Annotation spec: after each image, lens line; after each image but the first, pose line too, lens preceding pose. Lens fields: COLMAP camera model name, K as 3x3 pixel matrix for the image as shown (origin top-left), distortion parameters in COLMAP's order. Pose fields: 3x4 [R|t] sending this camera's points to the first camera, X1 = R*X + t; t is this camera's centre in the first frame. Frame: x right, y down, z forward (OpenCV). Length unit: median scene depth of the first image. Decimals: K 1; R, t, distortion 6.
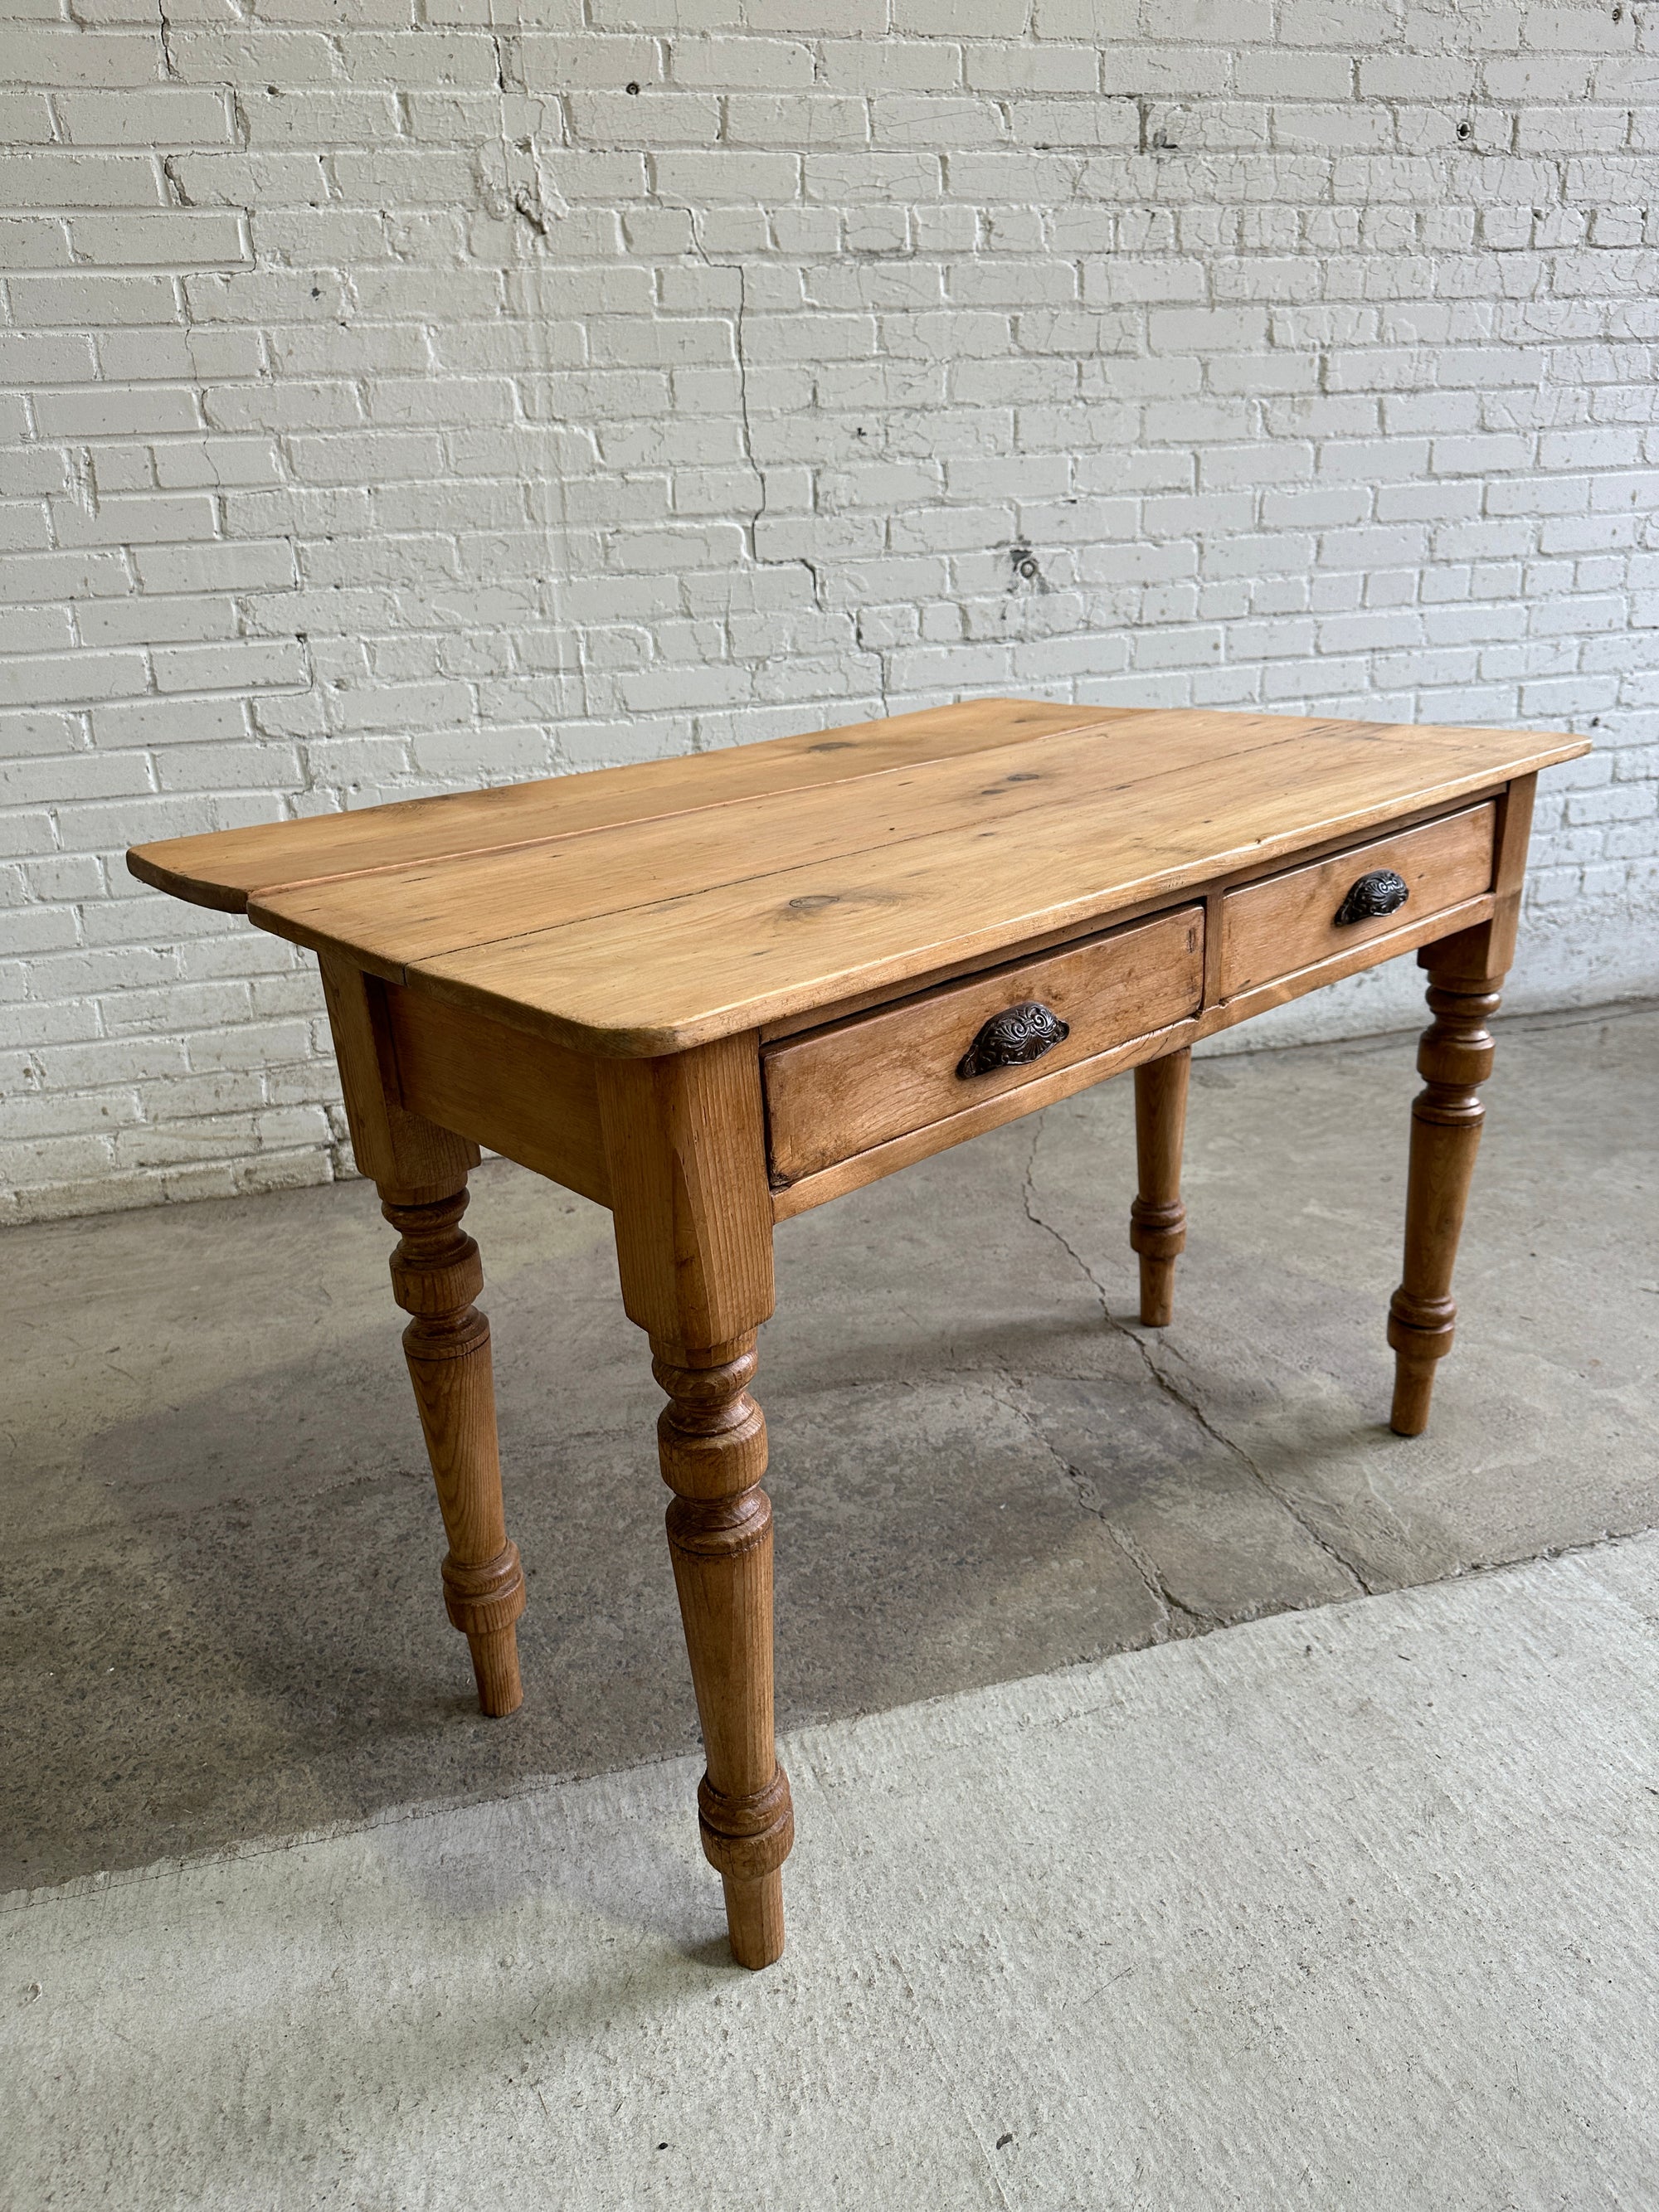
lens RADIAL K [[1571.9, 0, 830.4], [0, 1571.9, 1094.7], [0, 0, 1]] dist [0.003013, -0.008377]
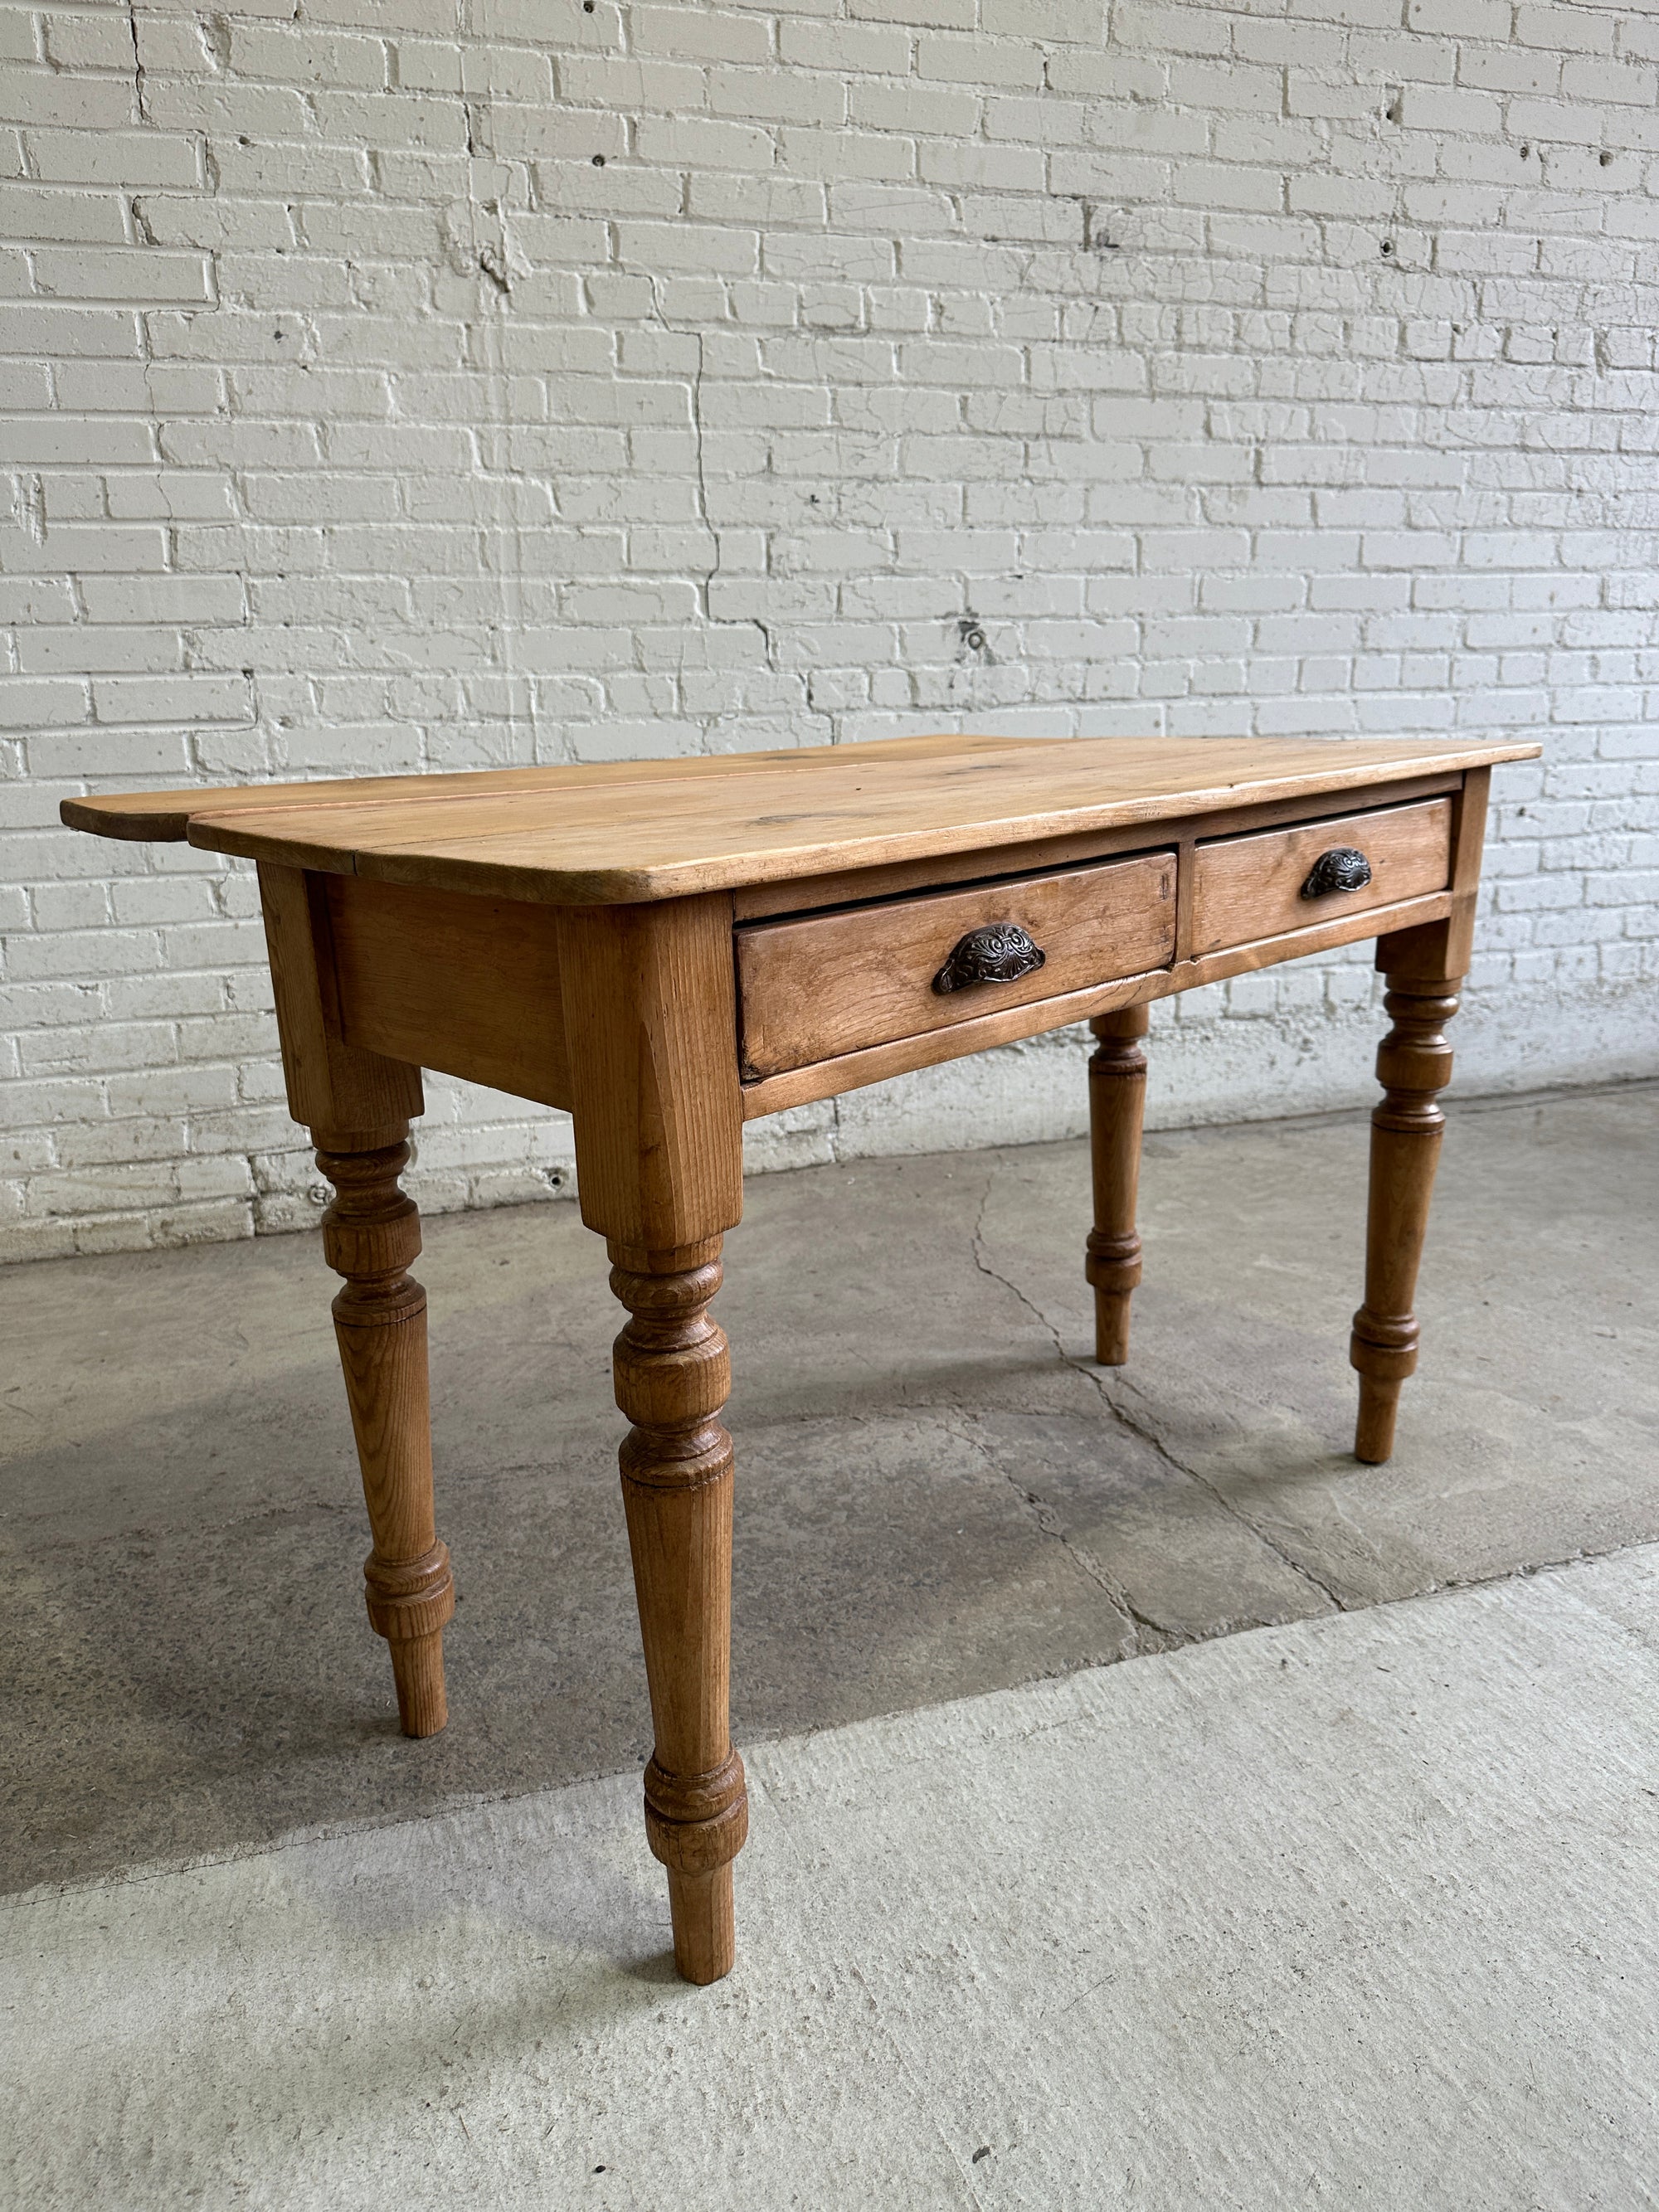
lens RADIAL K [[1571.1, 0, 836.8], [0, 1571.1, 1099.9], [0, 0, 1]] dist [0.001370, -0.007810]
pose [[0.998710, 0.013993, 0.048809, -0.010339], [-0.009418, 0.995646, -0.092742, 0.062292], [-0.049894, 0.092162, 0.994493, 0.021986]]
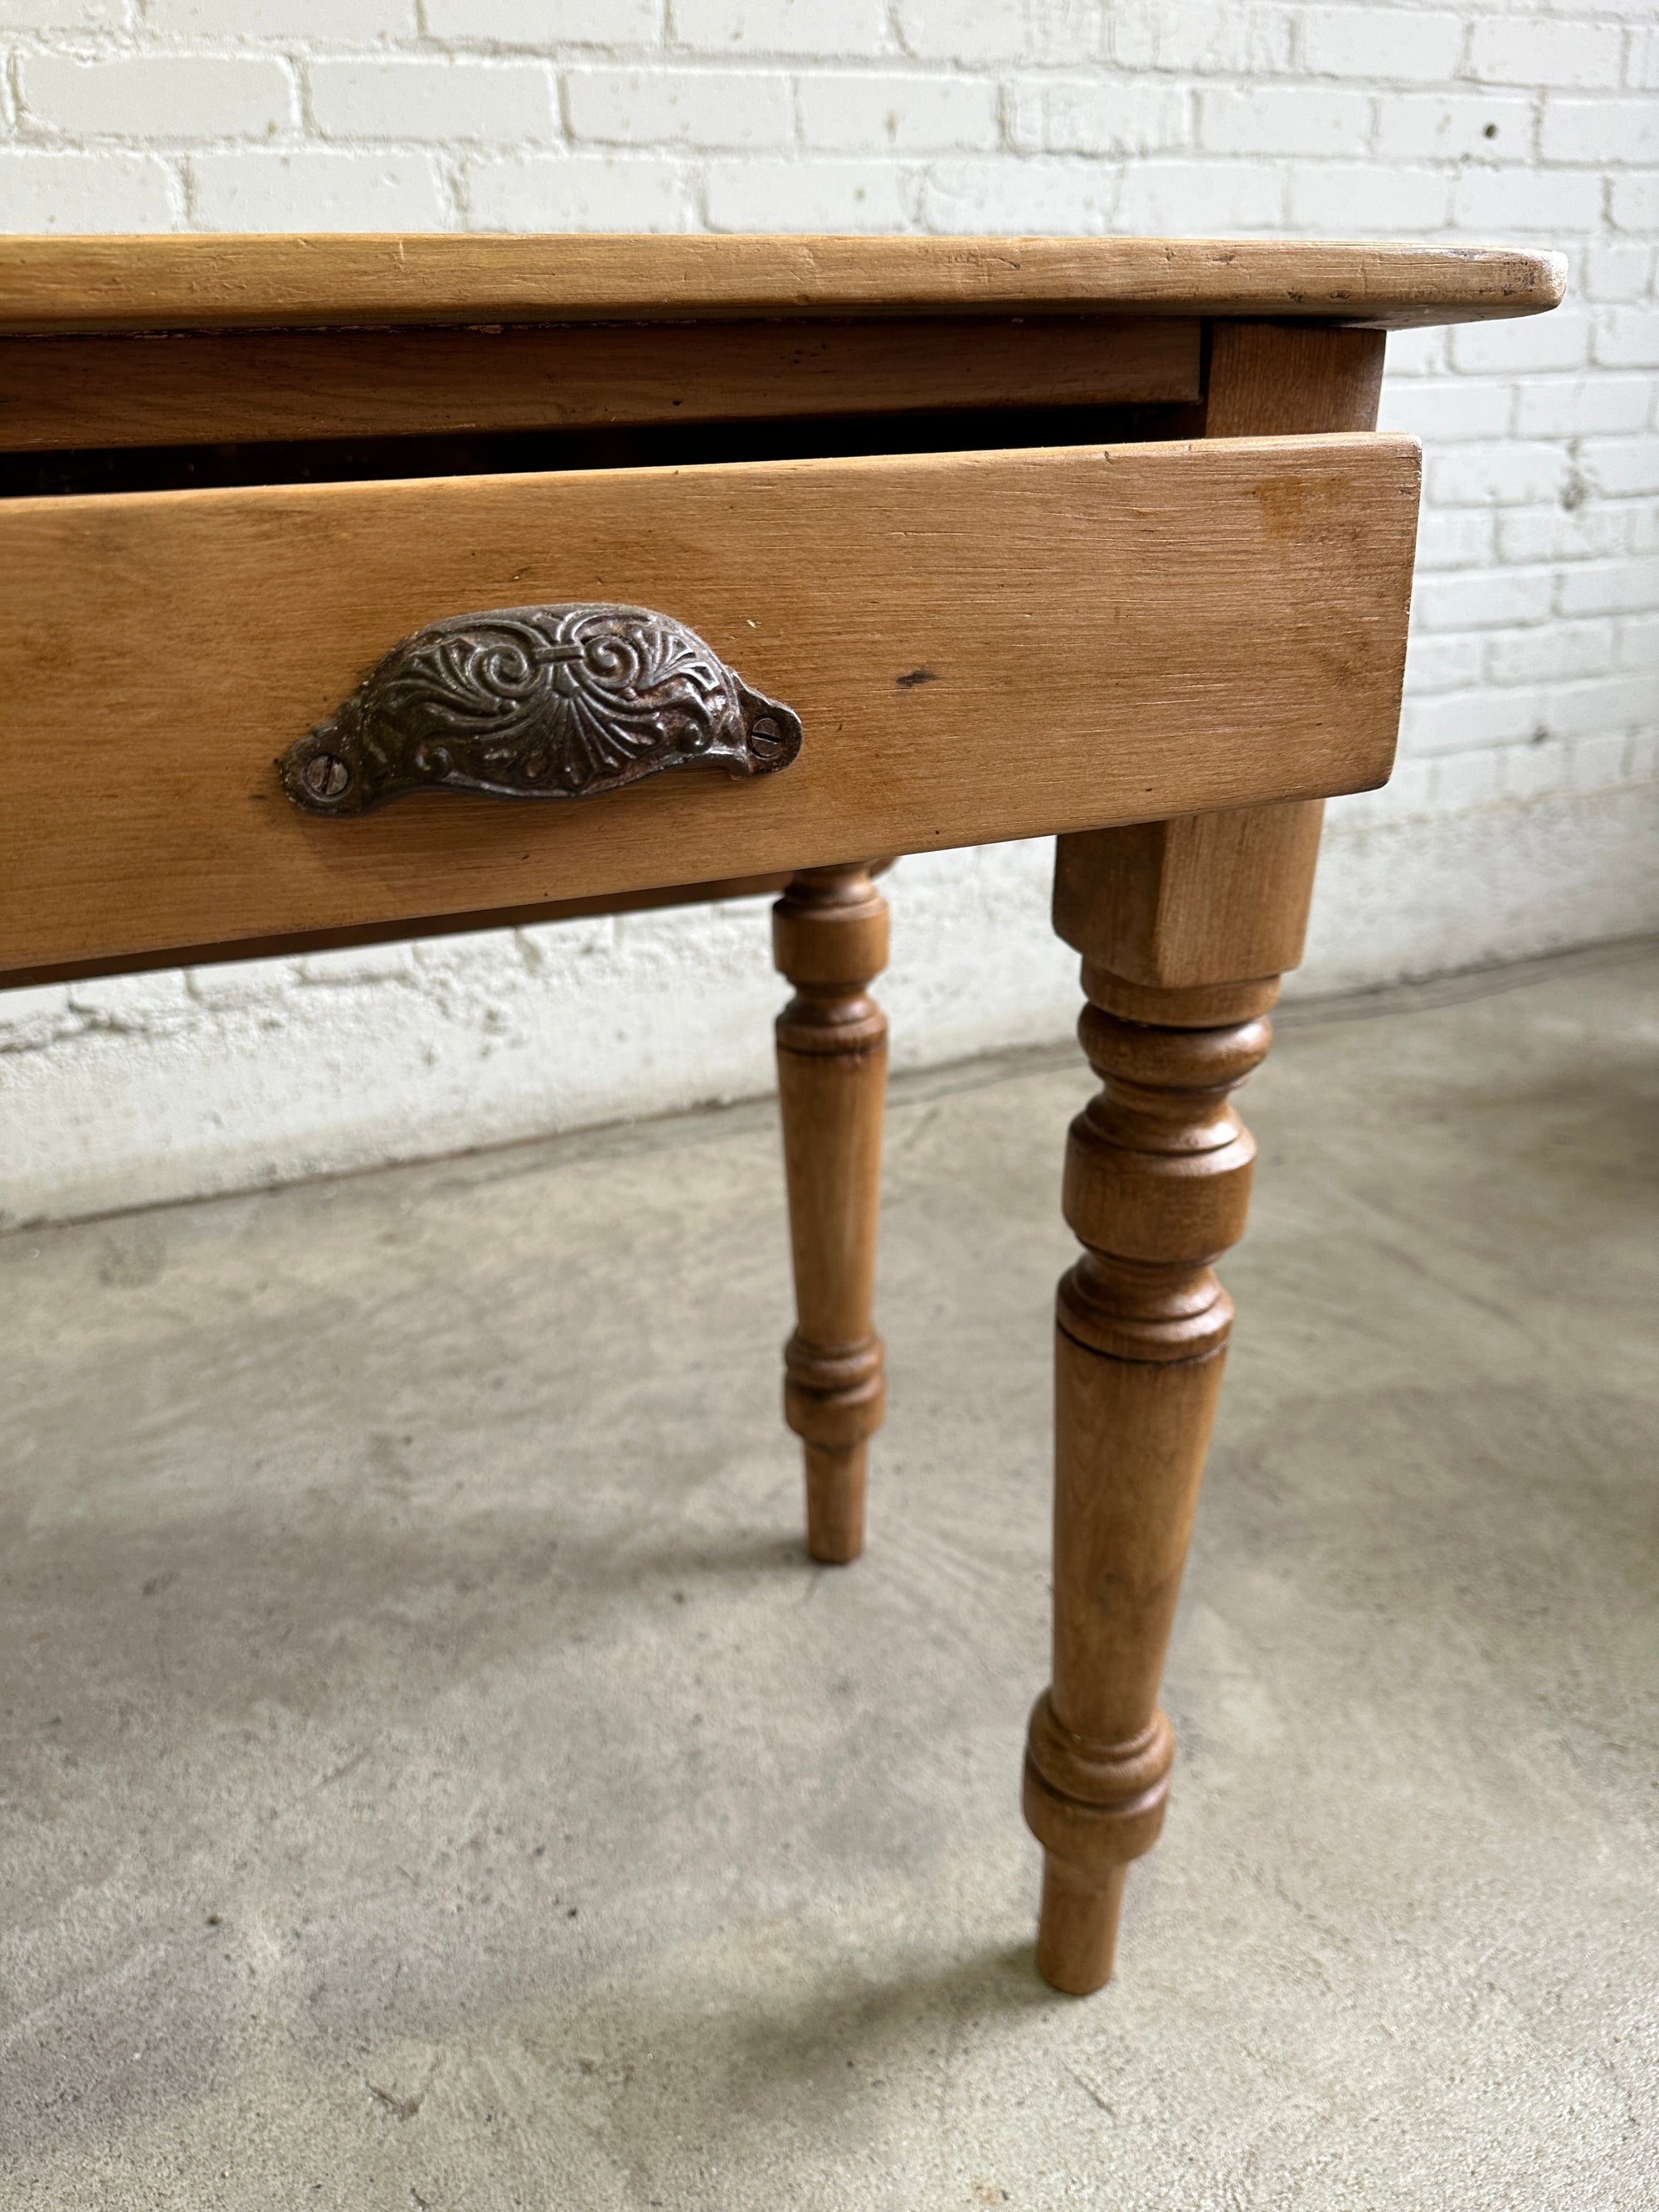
lens RADIAL K [[1600.7, 0, 826.0], [0, 1600.7, 1115.5], [0, 0, 1]] dist [-0.013276, -0.005691]
pose [[0.993417, -0.036511, 0.108582, 0.498843], [0.029829, 0.997596, 0.062543, -0.101237], [-0.110605, -0.058892, 0.992118, 0.544110]]
